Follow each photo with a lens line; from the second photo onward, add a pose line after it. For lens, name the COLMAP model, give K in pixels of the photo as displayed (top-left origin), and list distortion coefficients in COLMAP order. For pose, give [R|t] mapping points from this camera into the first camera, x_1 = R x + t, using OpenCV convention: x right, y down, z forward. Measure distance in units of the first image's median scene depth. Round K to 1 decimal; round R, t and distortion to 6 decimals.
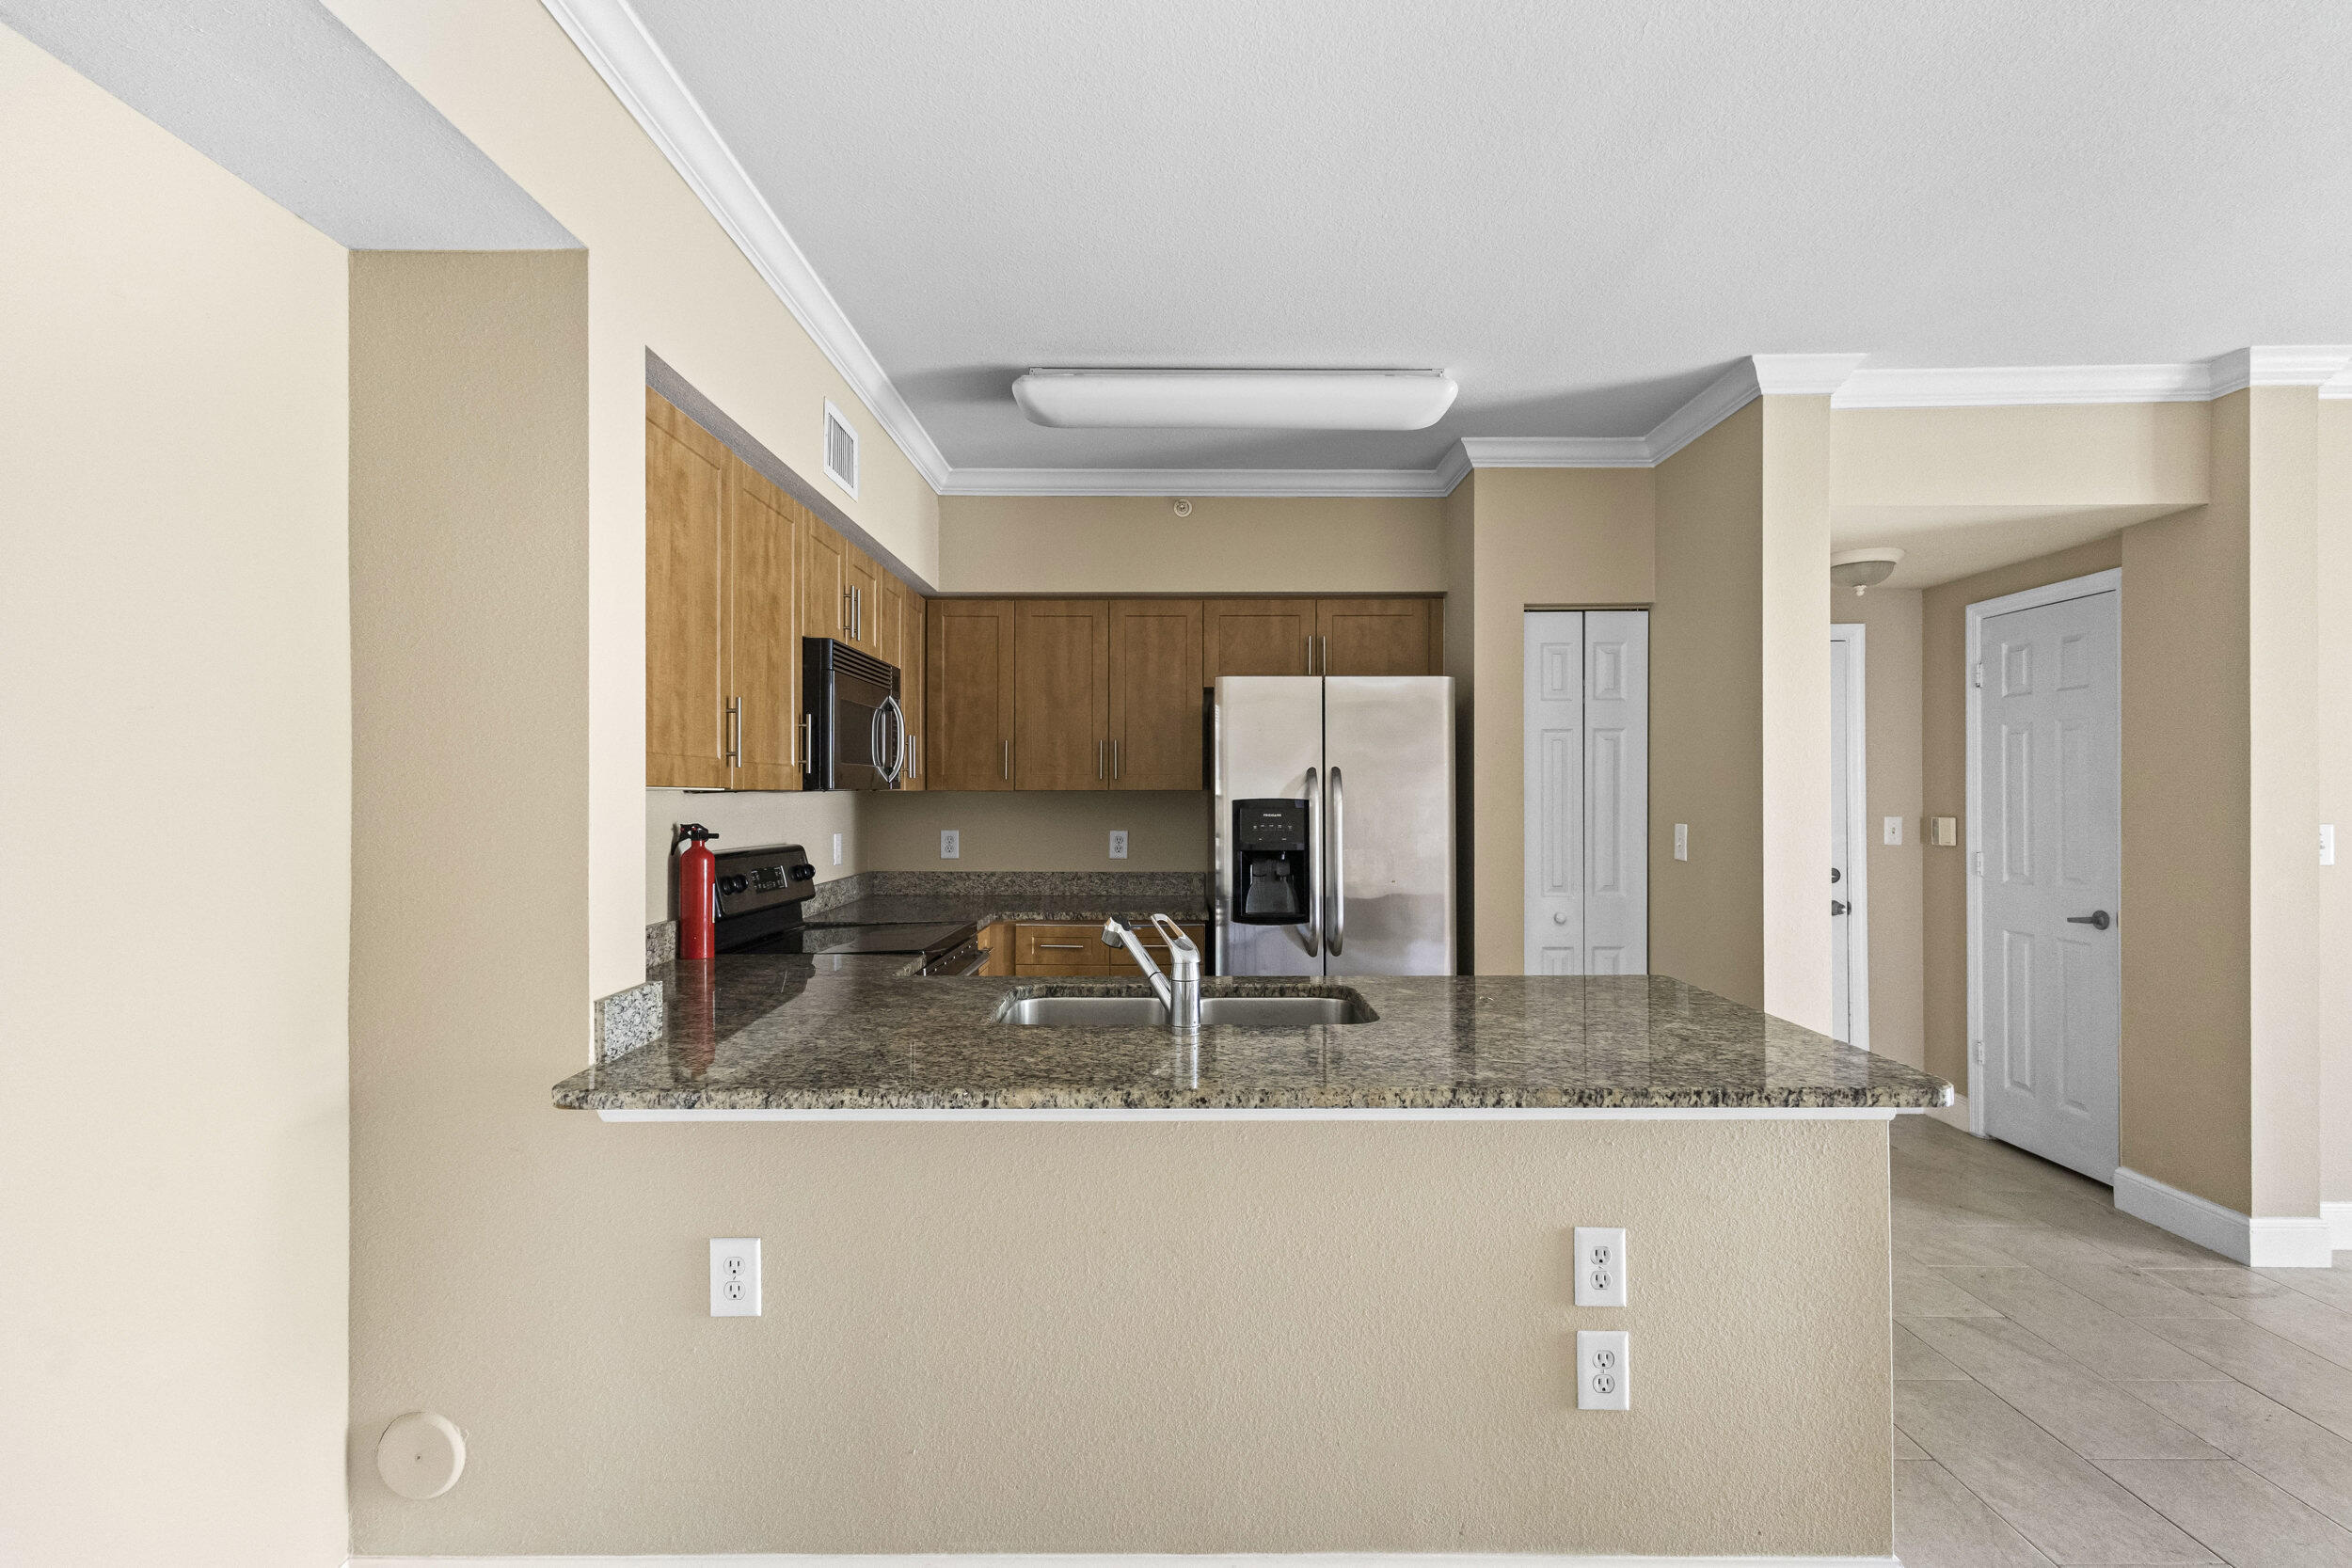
lens RADIAL K [[1086.8, 0, 1173.7], [0, 1086.8, 793.1], [0, 0, 1]] dist [0.009492, -0.001377]
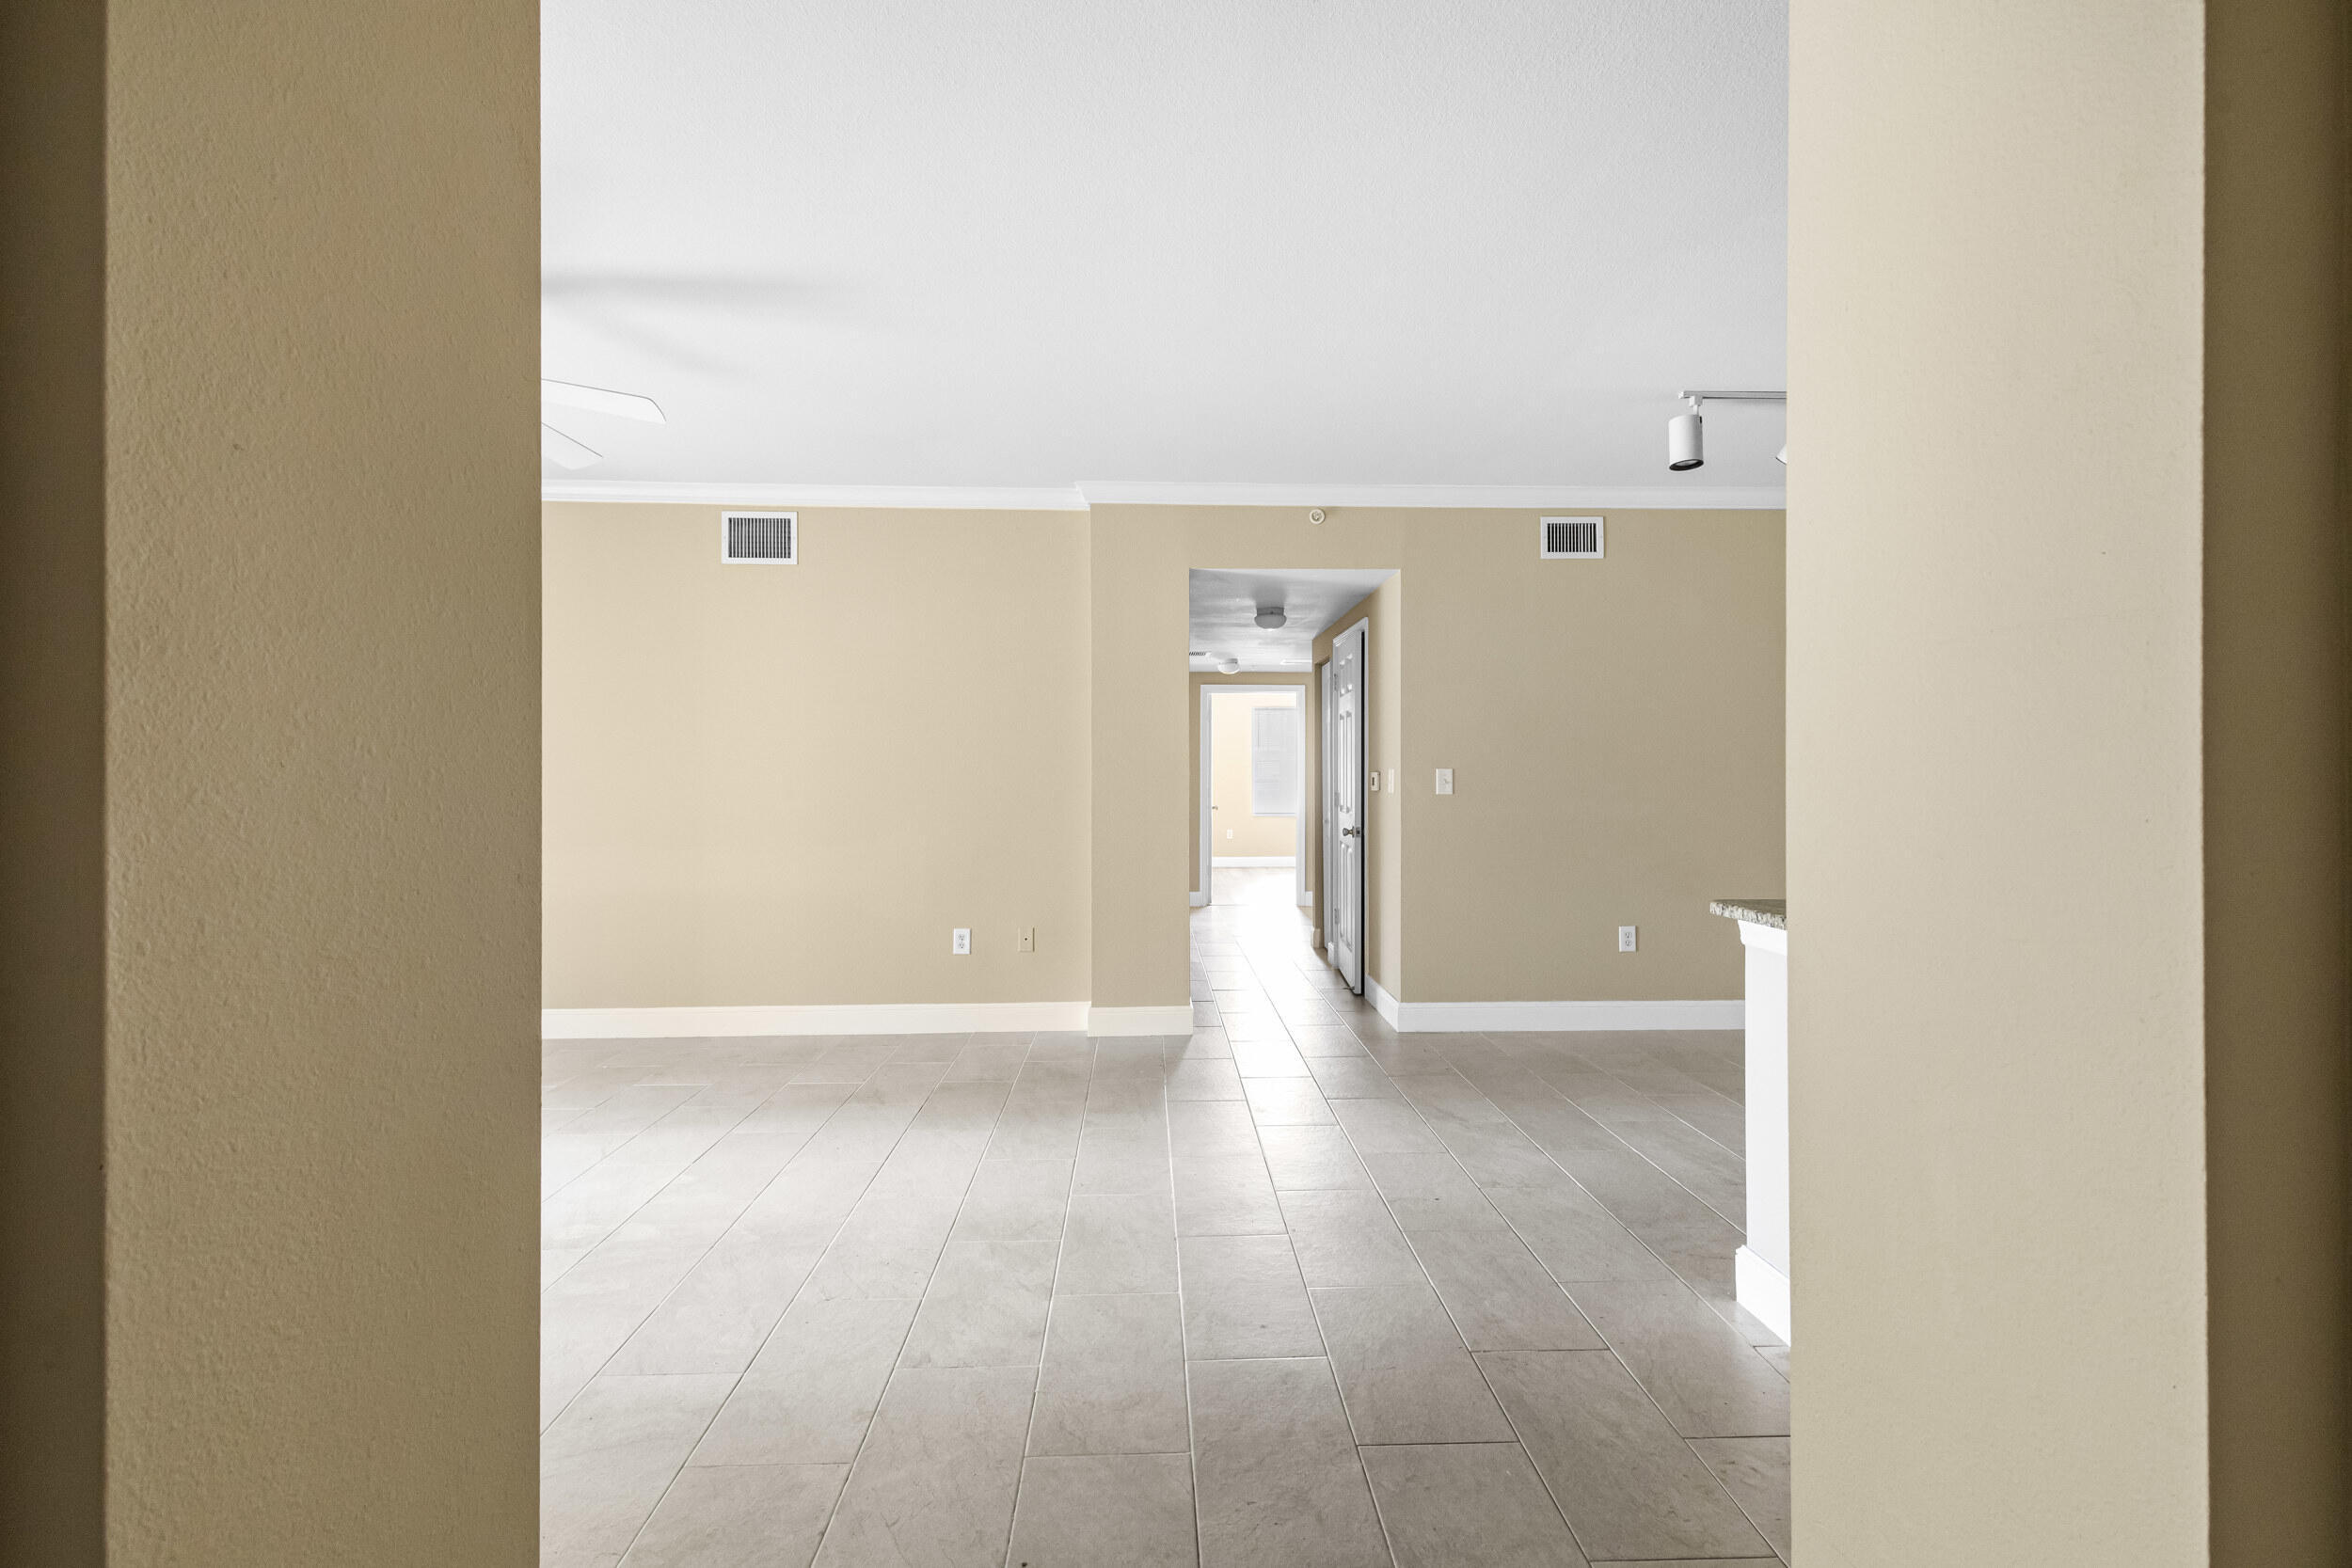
lens RADIAL K [[1077.6, 0, 1179.8], [0, 1077.6, 773.1], [0, 0, 1]] dist [0.009216, -0.003520]
pose [[-0.999163, 0.004739, -0.040635, 0.685810], [0.004961, 0.999973, -0.005363, 0.035010], [0.040608, -0.005560, -0.999160, 1.128038]]
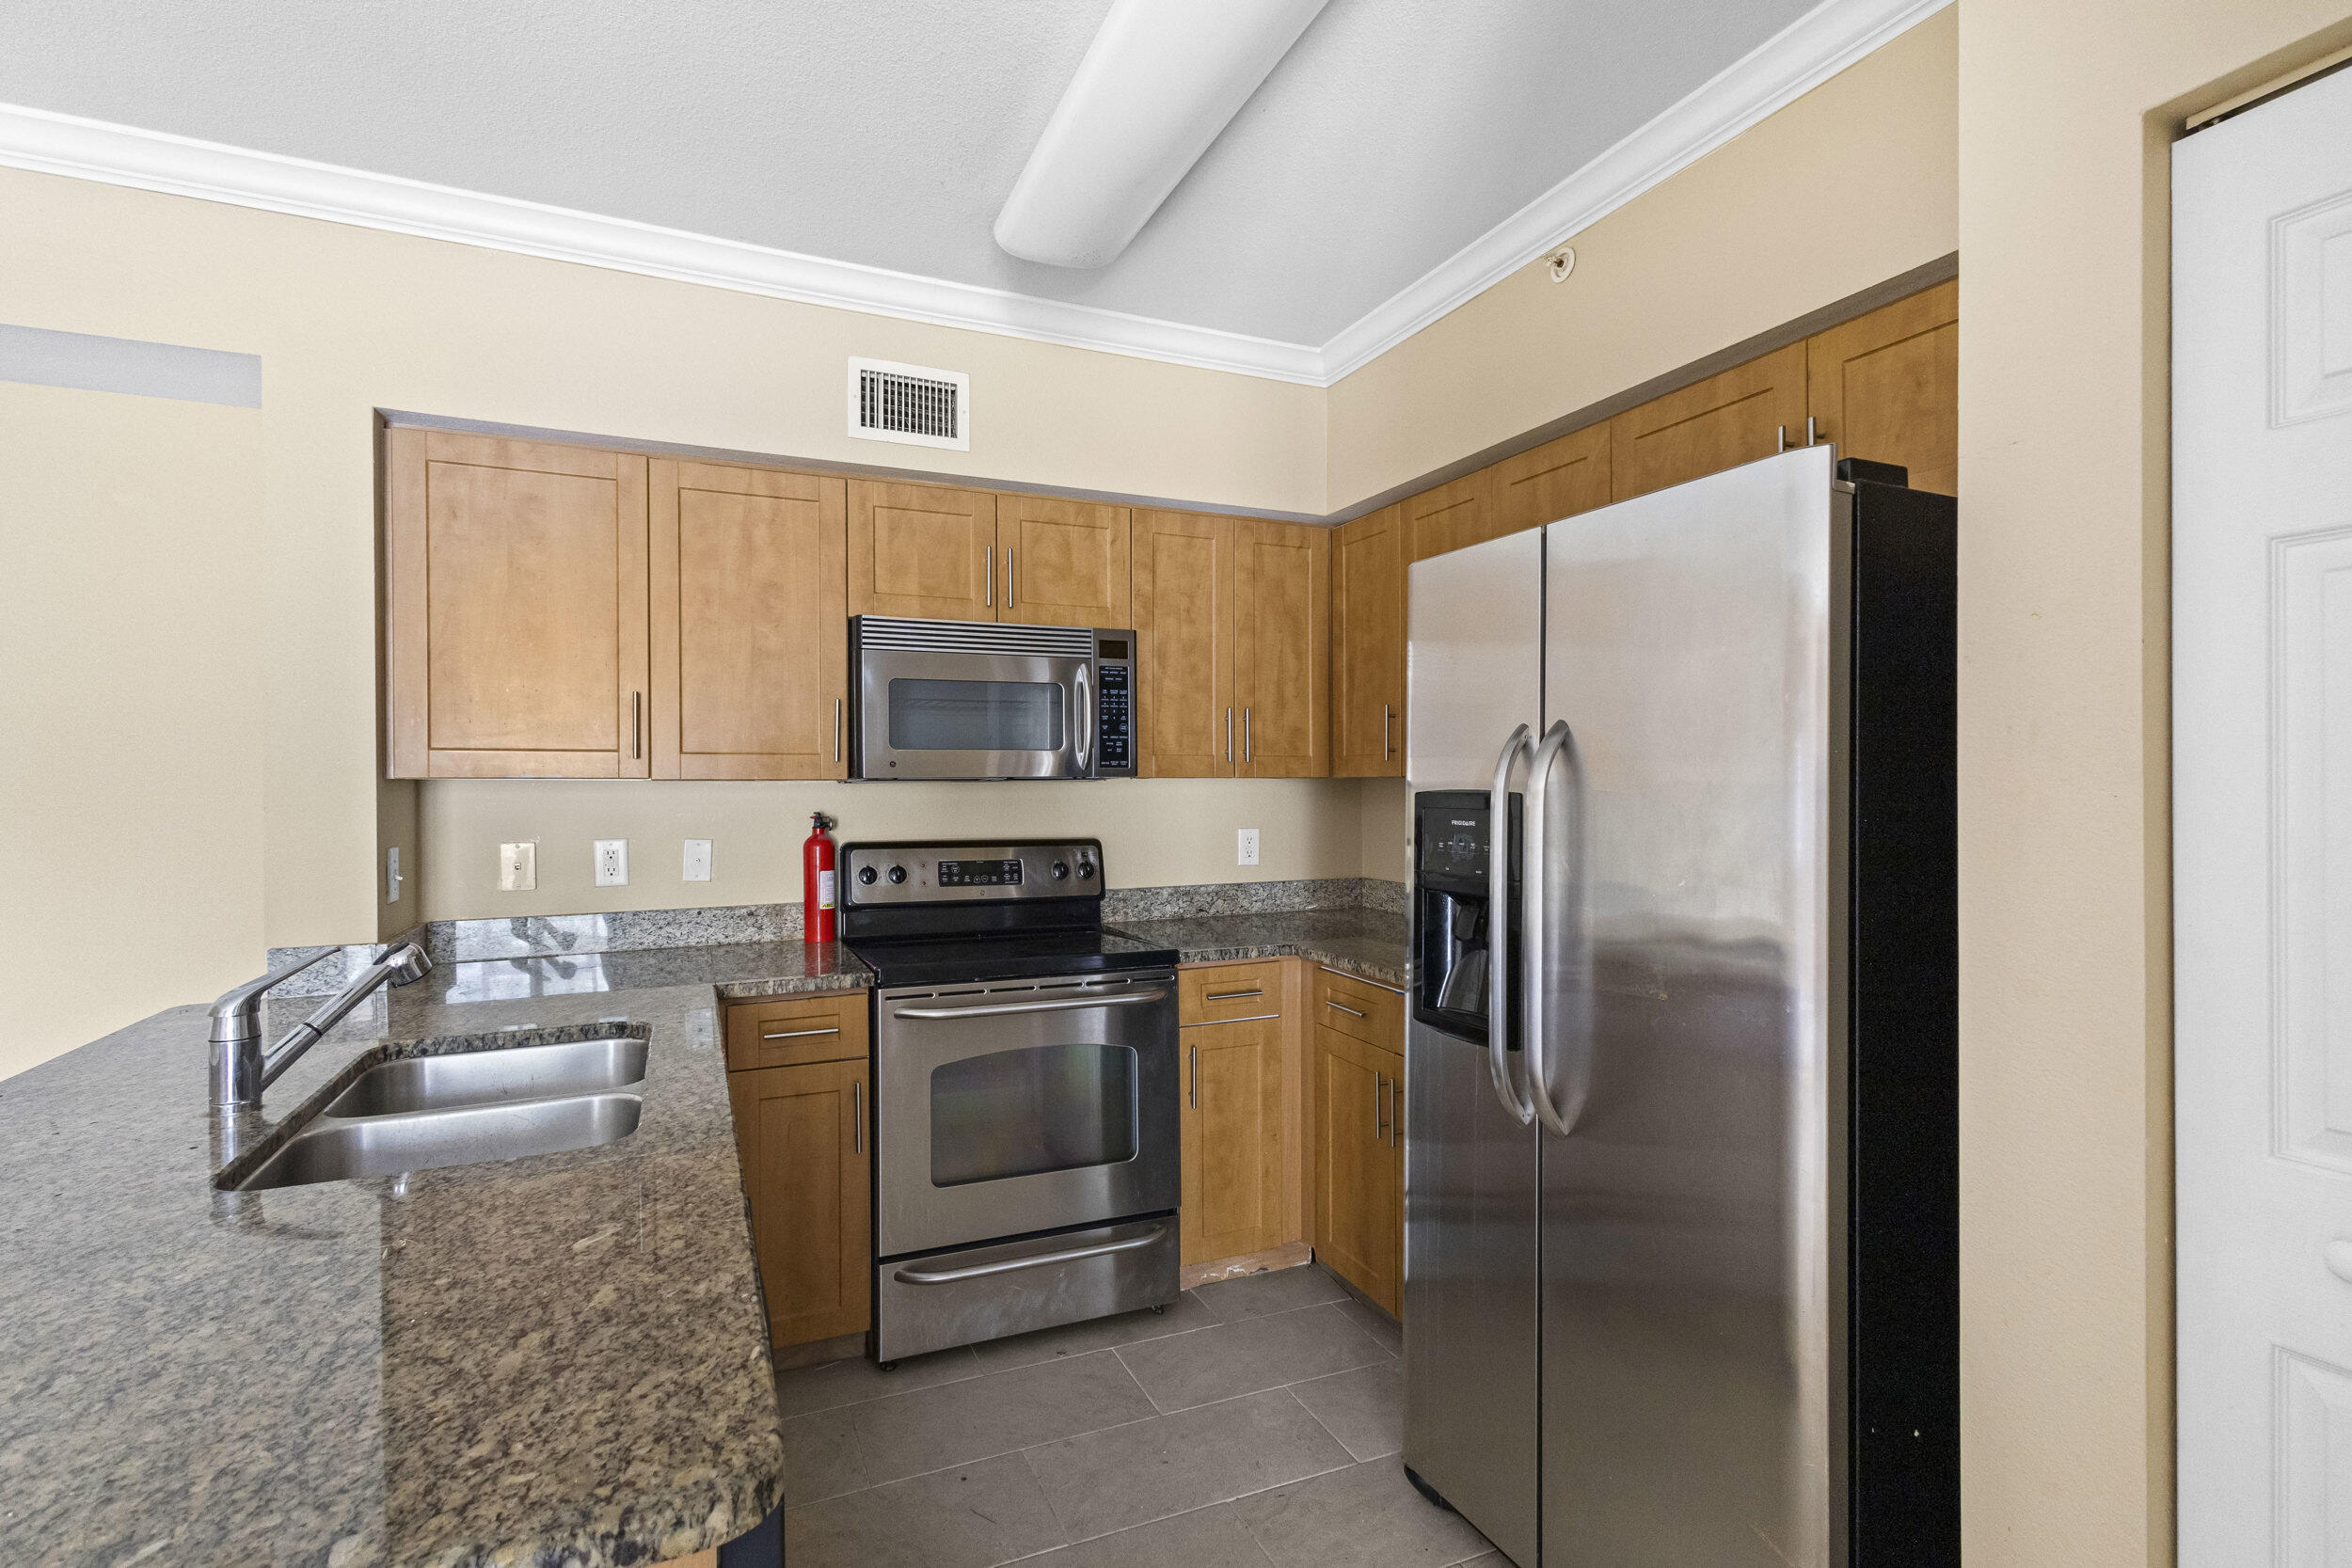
lens RADIAL K [[1099.2, 0, 1176.0], [0, 1099.2, 784.0], [0, 0, 1]] dist [0.013027, -0.000173]
pose [[0.411243, 0.000625, -0.911526, 0.508424], [0.004850, 0.999984, 0.002873, -0.000038], [0.911513, -0.005602, 0.411233, 0.676561]]
